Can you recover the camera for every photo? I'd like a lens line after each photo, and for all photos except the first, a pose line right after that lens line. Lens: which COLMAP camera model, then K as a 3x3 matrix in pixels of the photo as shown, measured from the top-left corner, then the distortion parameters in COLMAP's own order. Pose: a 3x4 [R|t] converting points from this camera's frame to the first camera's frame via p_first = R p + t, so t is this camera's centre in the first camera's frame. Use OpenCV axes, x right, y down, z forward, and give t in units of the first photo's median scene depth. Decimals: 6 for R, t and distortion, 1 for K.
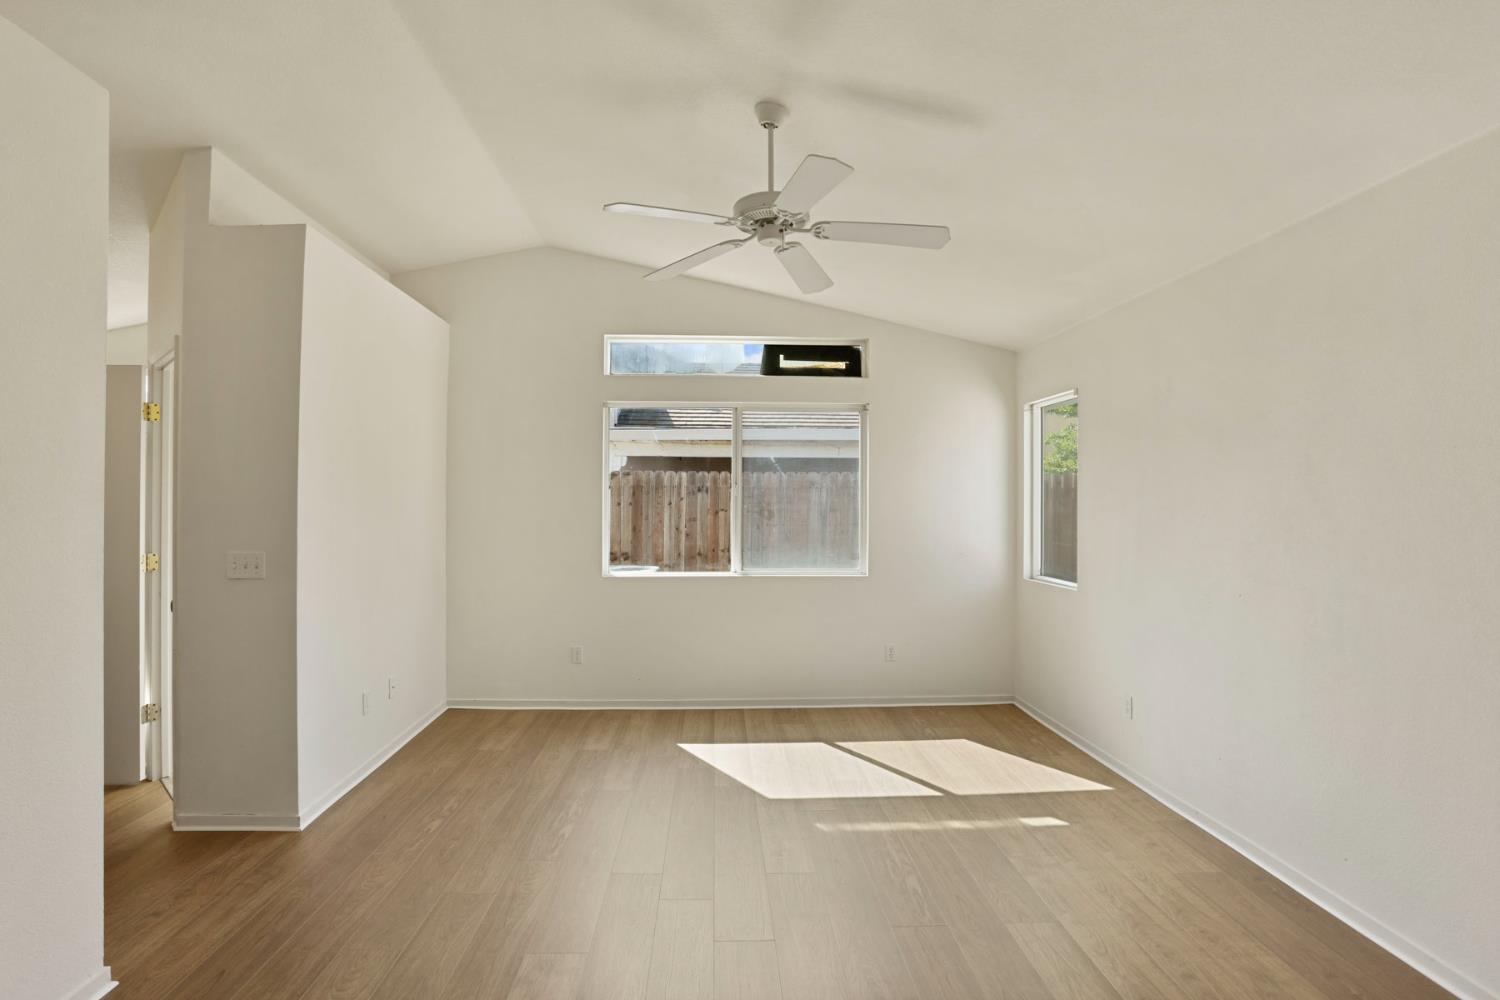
lens RADIAL K [[727.3, 0, 741.9], [0, 727.3, 495.2], [0, 0, 1]] dist [-0.083011, 0.038481]
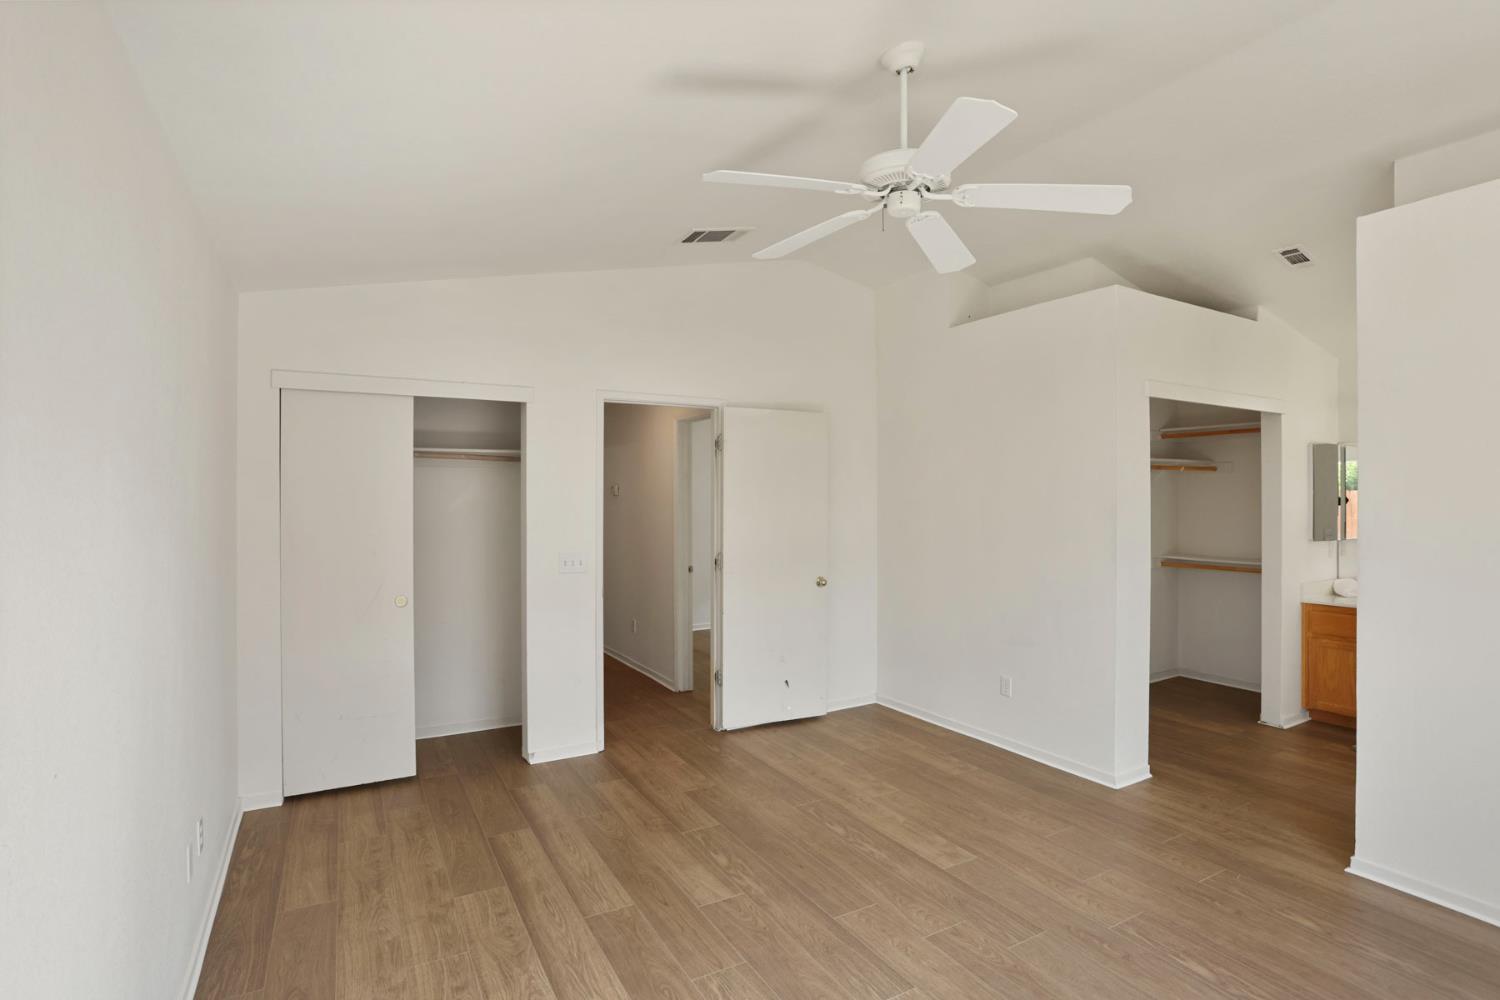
lens RADIAL K [[727.3, 0, 741.9], [0, 727.3, 495.2], [0, 0, 1]] dist [-0.083011, 0.038481]
pose [[-0.893047, -0.006330, -0.449919, 0.551109], [0.000030, 0.999900, -0.014127, -0.012638], [0.449964, -0.012629, -0.892958, 1.572646]]
